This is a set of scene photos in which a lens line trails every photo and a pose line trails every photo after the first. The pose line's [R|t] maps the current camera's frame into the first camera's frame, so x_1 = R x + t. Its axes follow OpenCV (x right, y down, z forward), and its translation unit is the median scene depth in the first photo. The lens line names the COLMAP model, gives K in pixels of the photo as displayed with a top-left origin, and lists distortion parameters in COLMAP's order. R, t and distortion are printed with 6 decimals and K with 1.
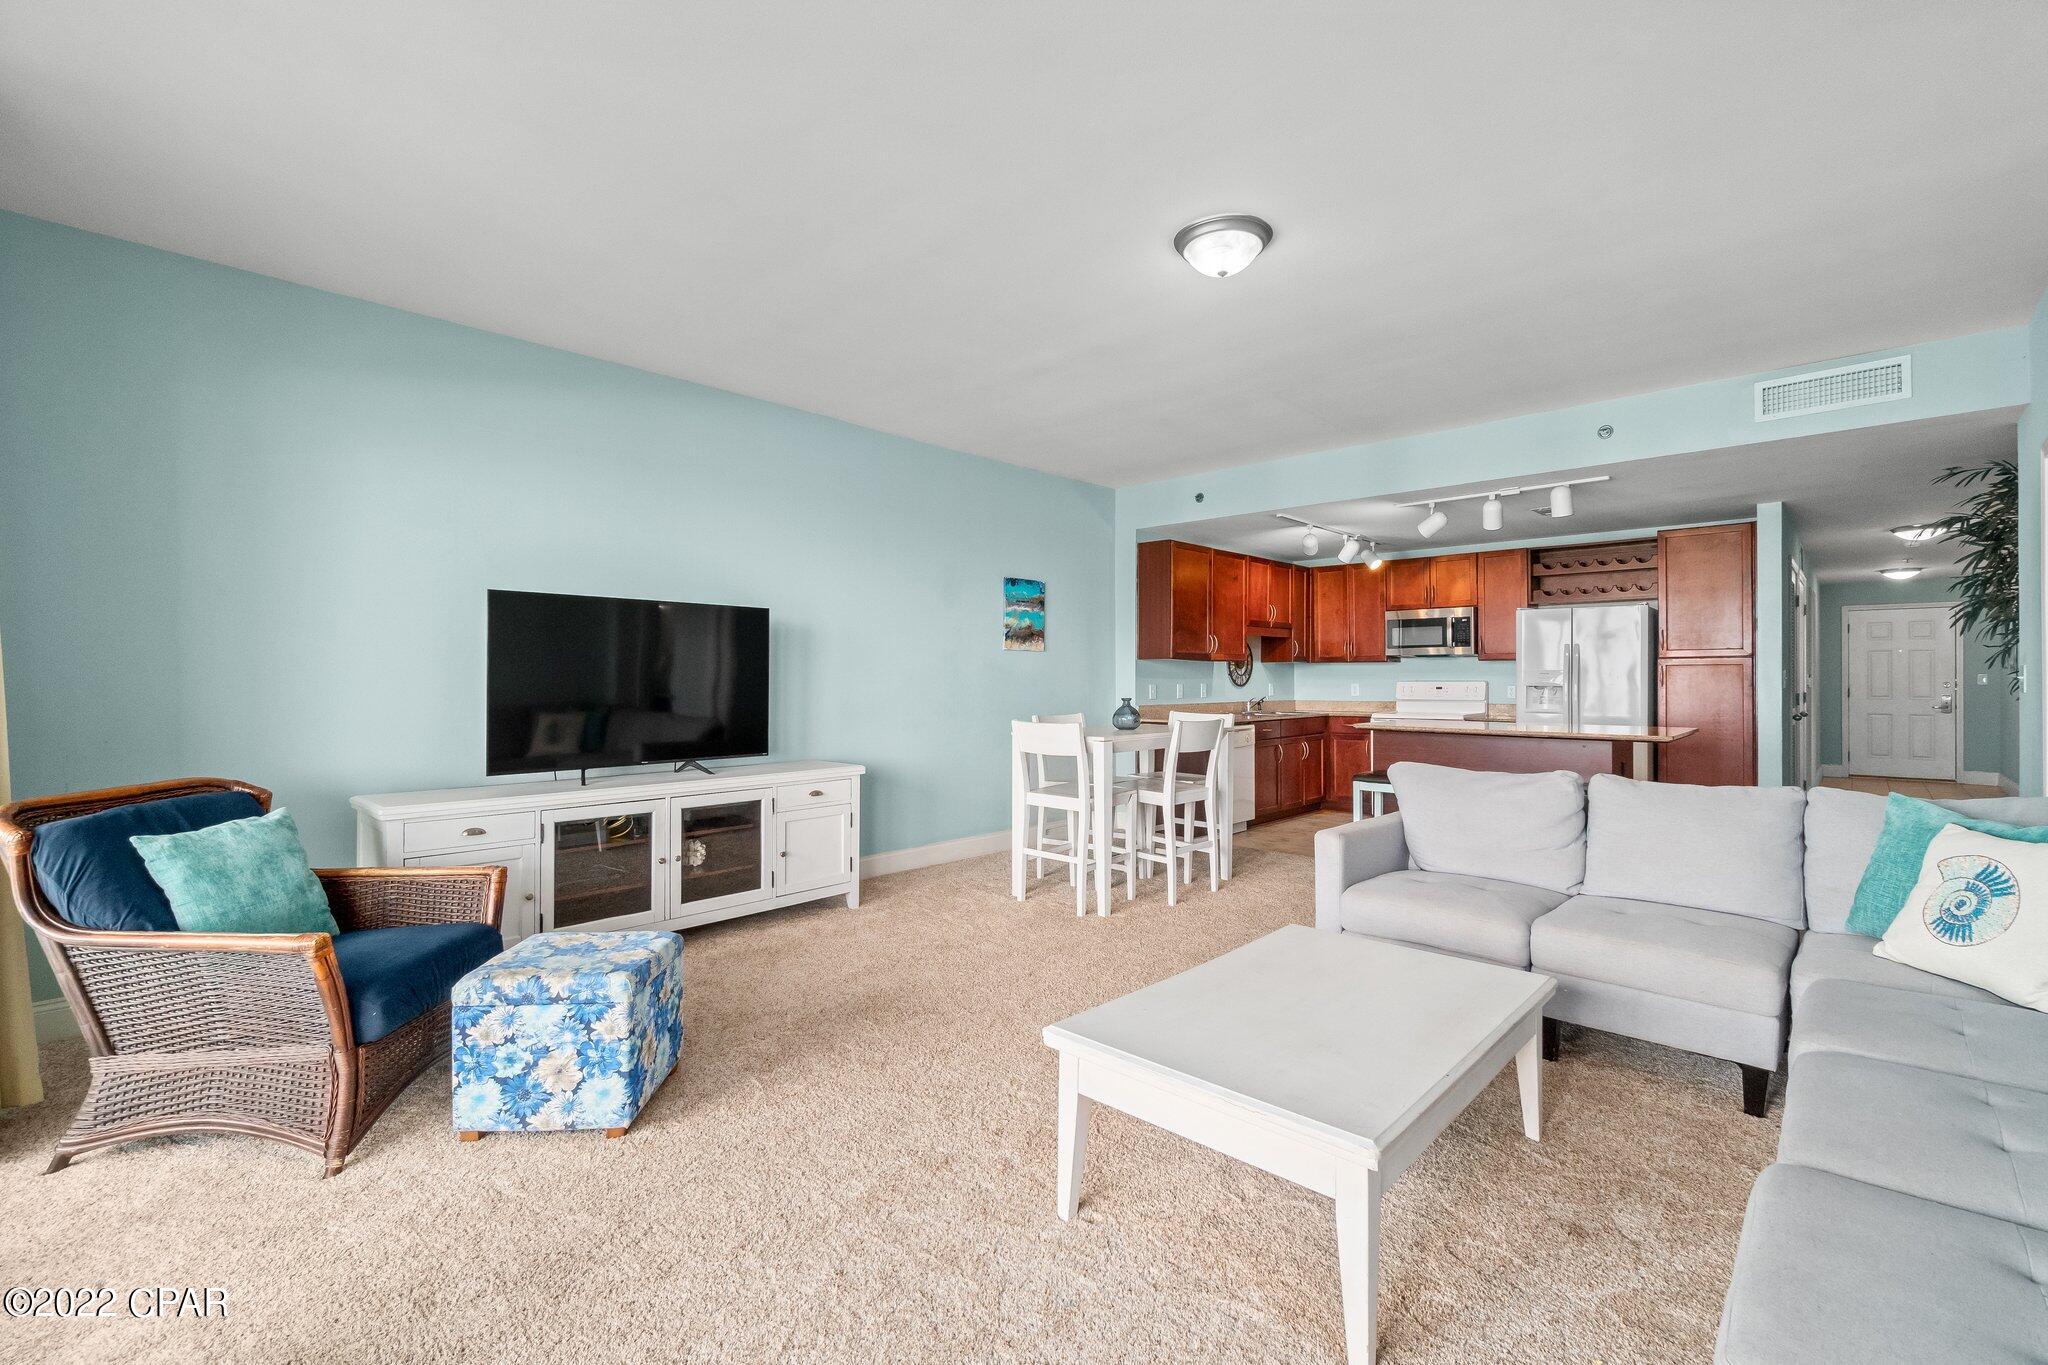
lens RADIAL K [[887.6, 0, 1021.0], [0, 887.6, 681.7], [0, 0, 1]] dist [-0.005479, 0.001812]
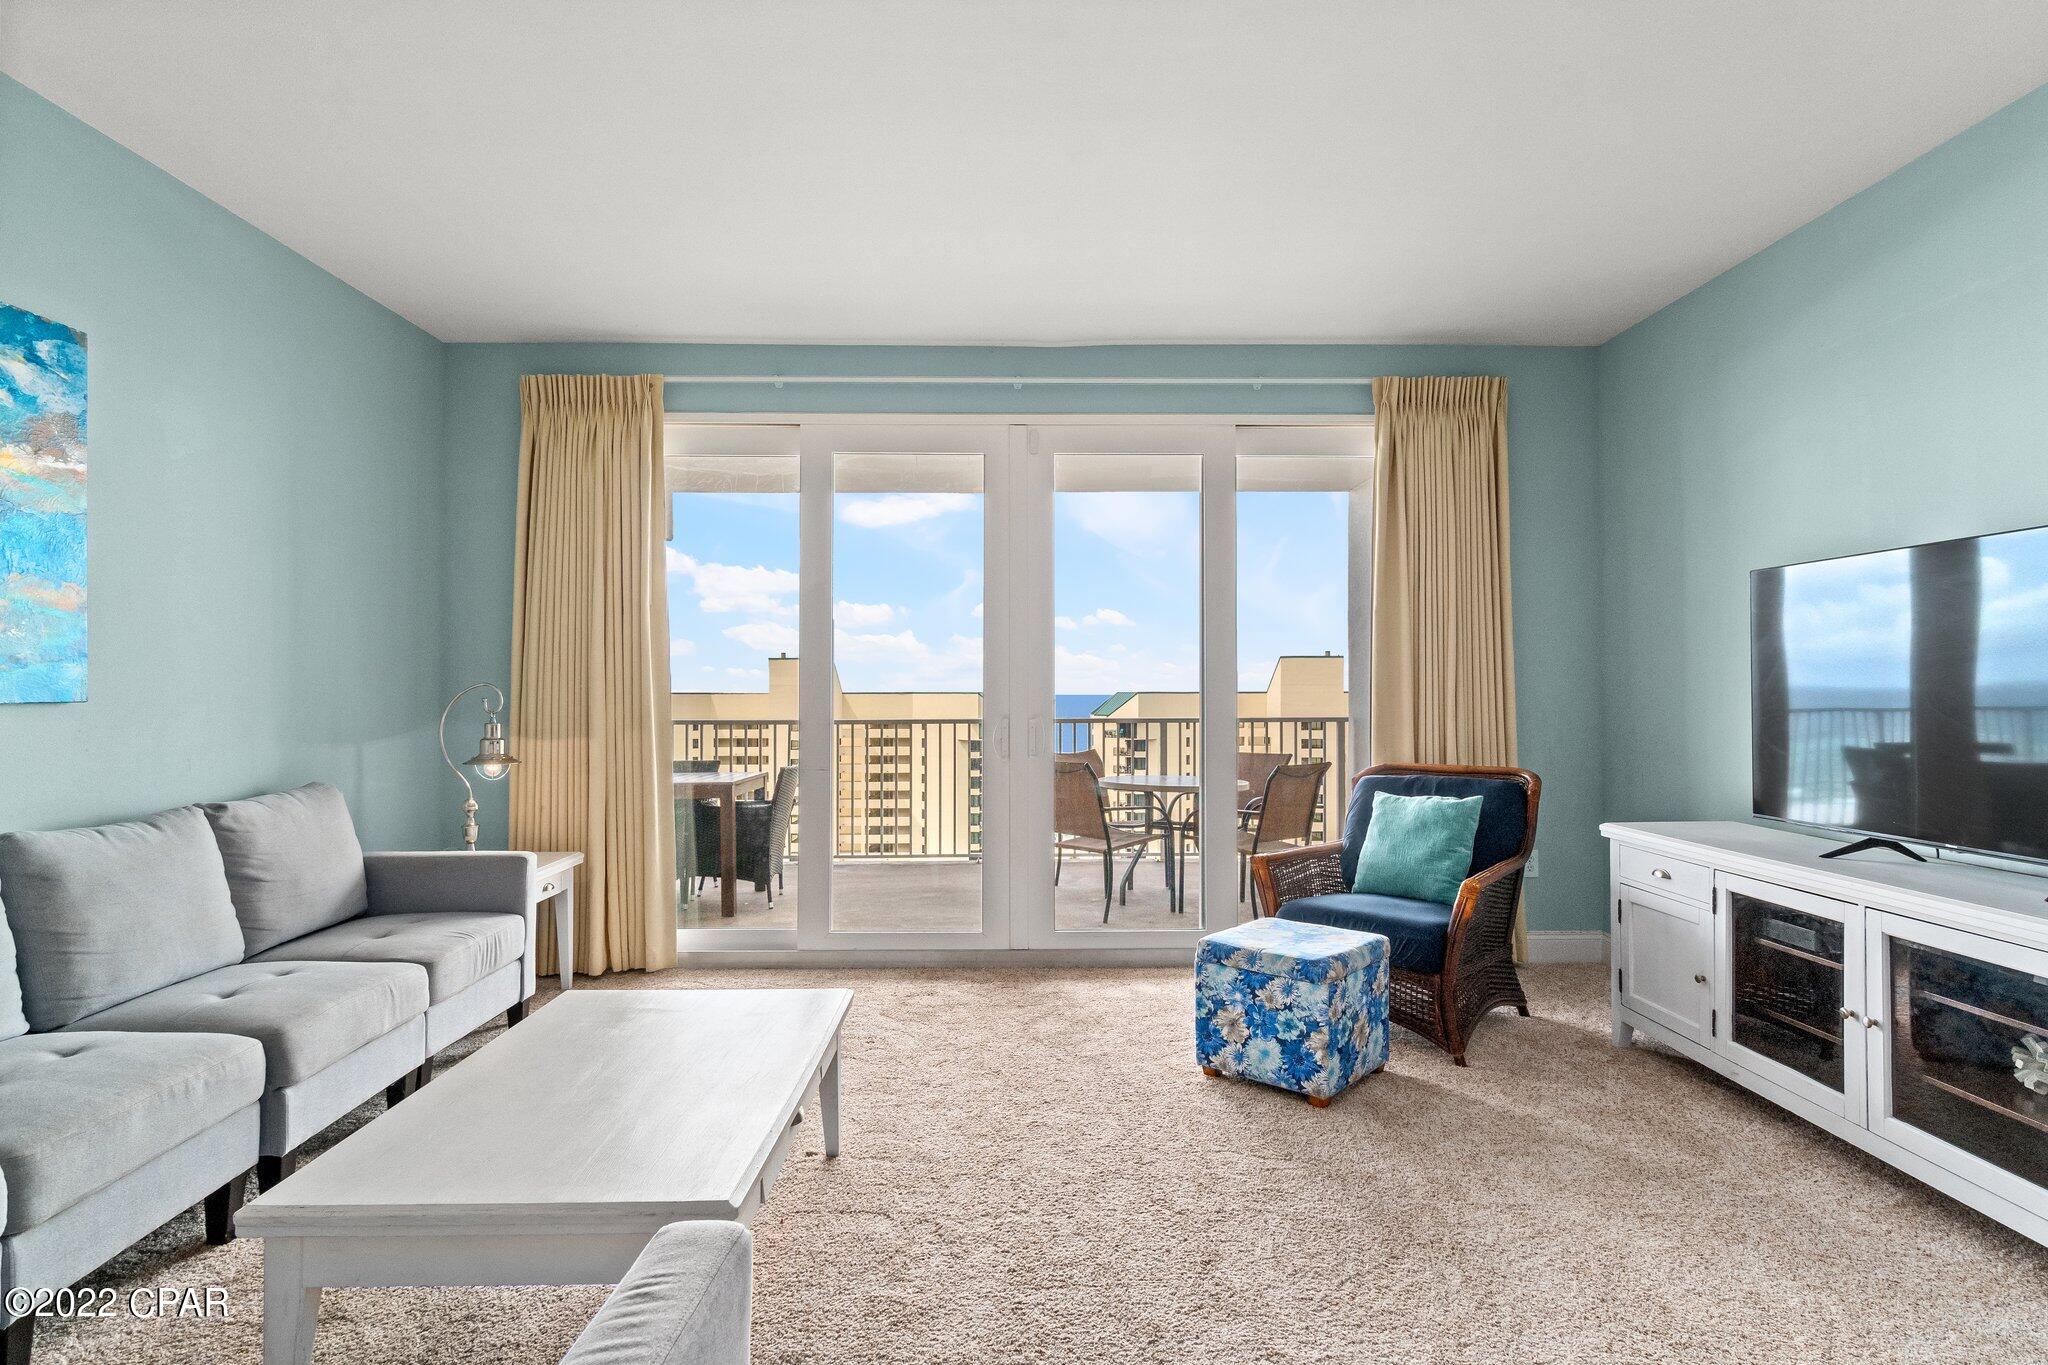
lens RADIAL K [[1052.6, 0, 1030.1], [0, 1052.6, 678.6], [0, 0, 1]] dist [-0.004461, 0.001317]
pose [[-0.714080, -0.005868, -0.700040, 0.279446], [-0.000624, 0.999970, -0.007745, -0.002699], [0.700064, -0.005094, -0.714062, 0.723828]]
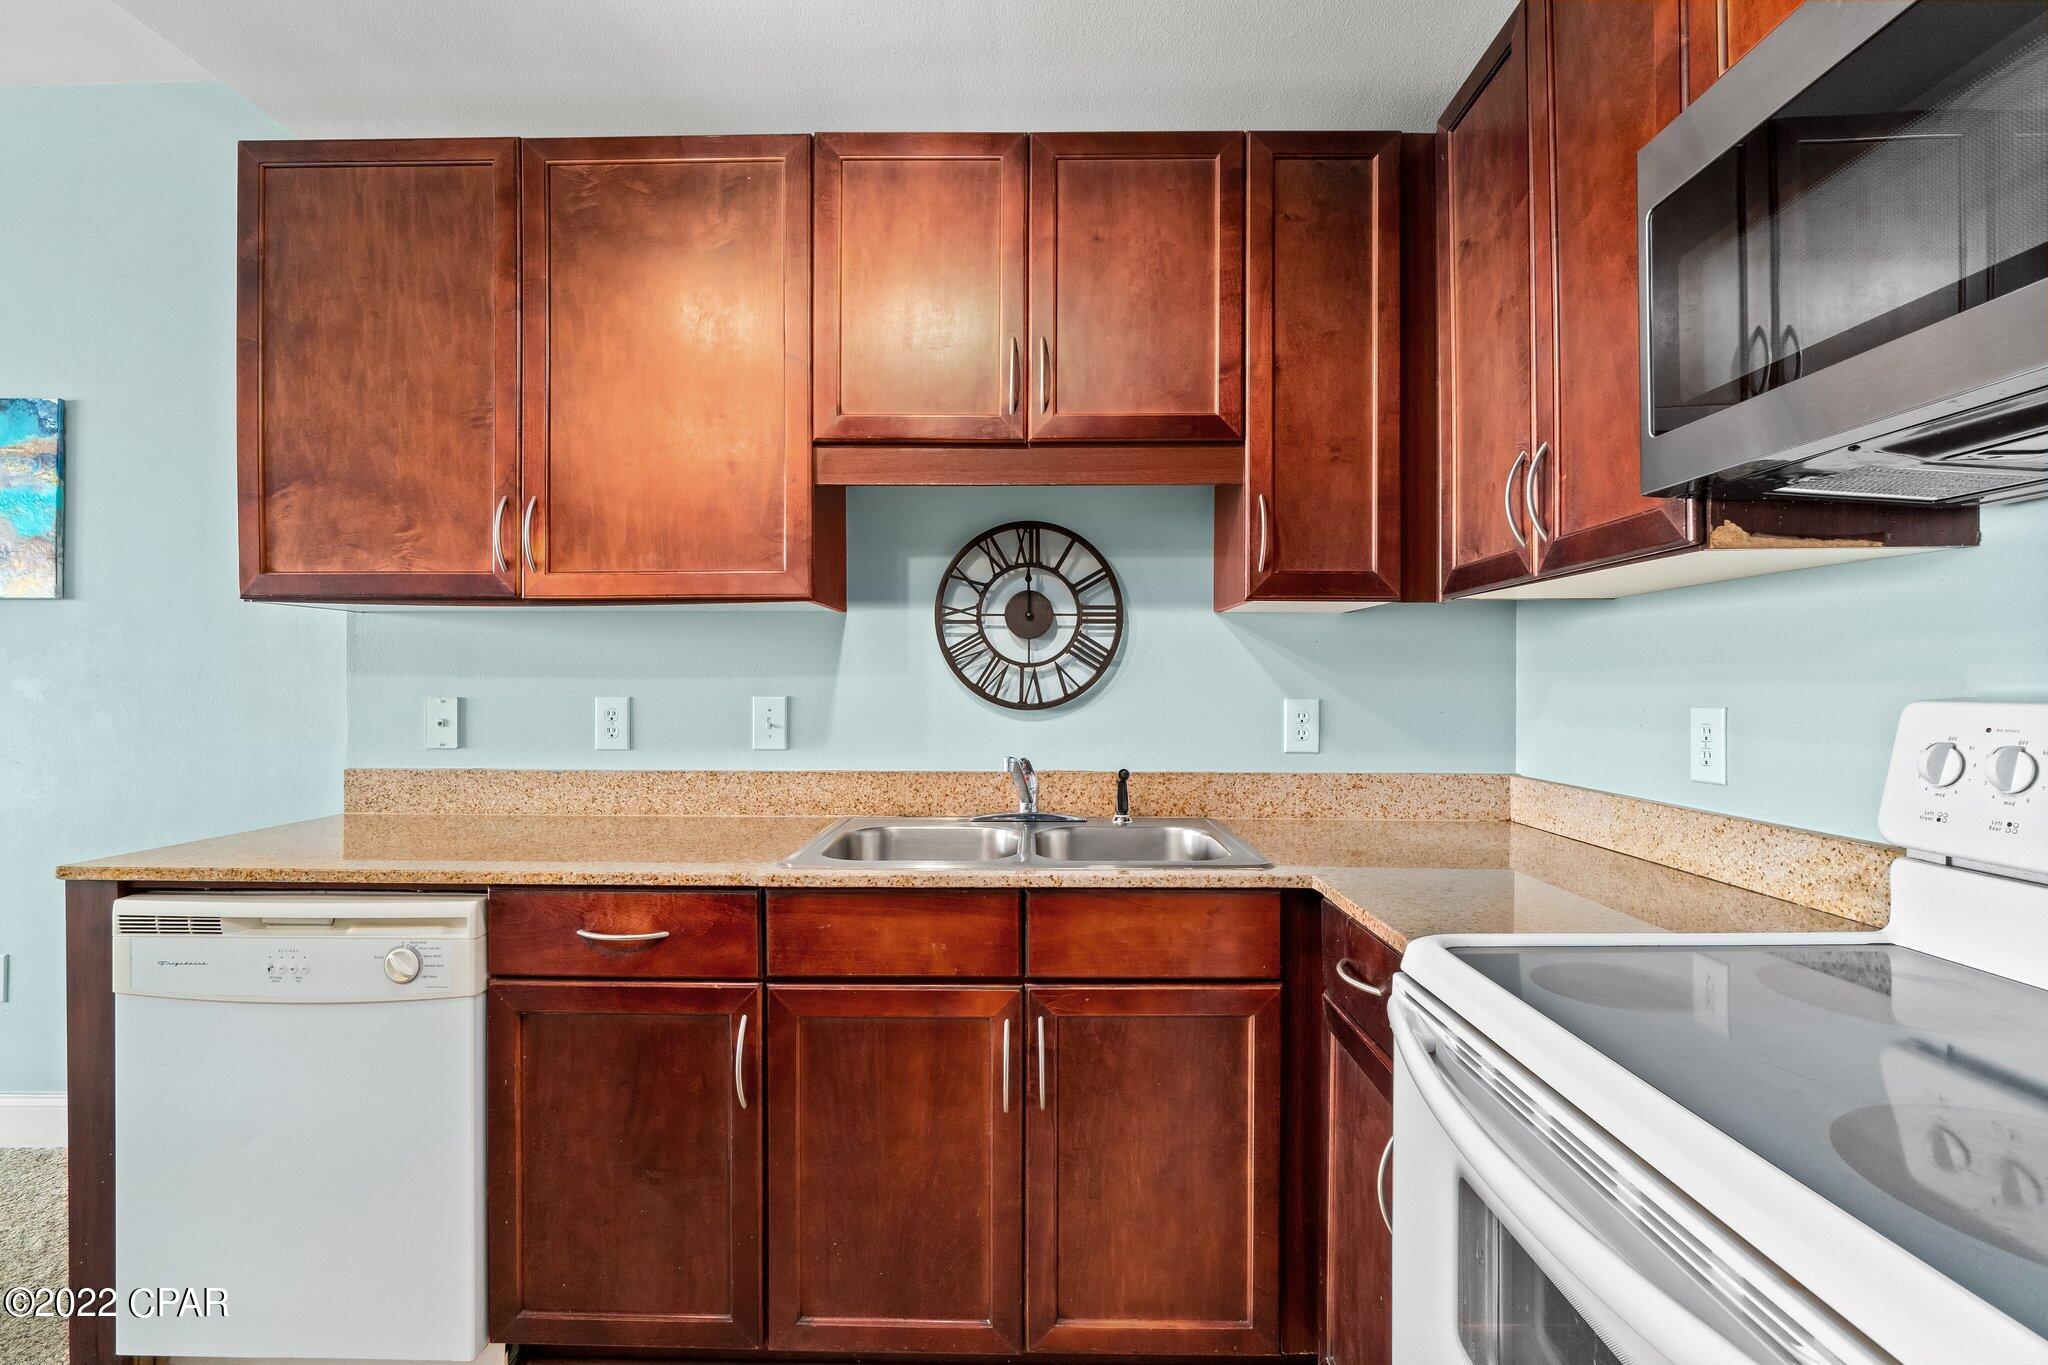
lens RADIAL K [[932.6, 0, 1029.2], [0, 932.6, 680.1], [0, 0, 1]] dist [-0.007714, -0.000112]
pose [[0.674229, -0.000133, -0.738522, 0.600722], [-0.003944, 0.999985, -0.003781, -0.002924], [0.738512, 0.005462, 0.674218, 1.131443]]
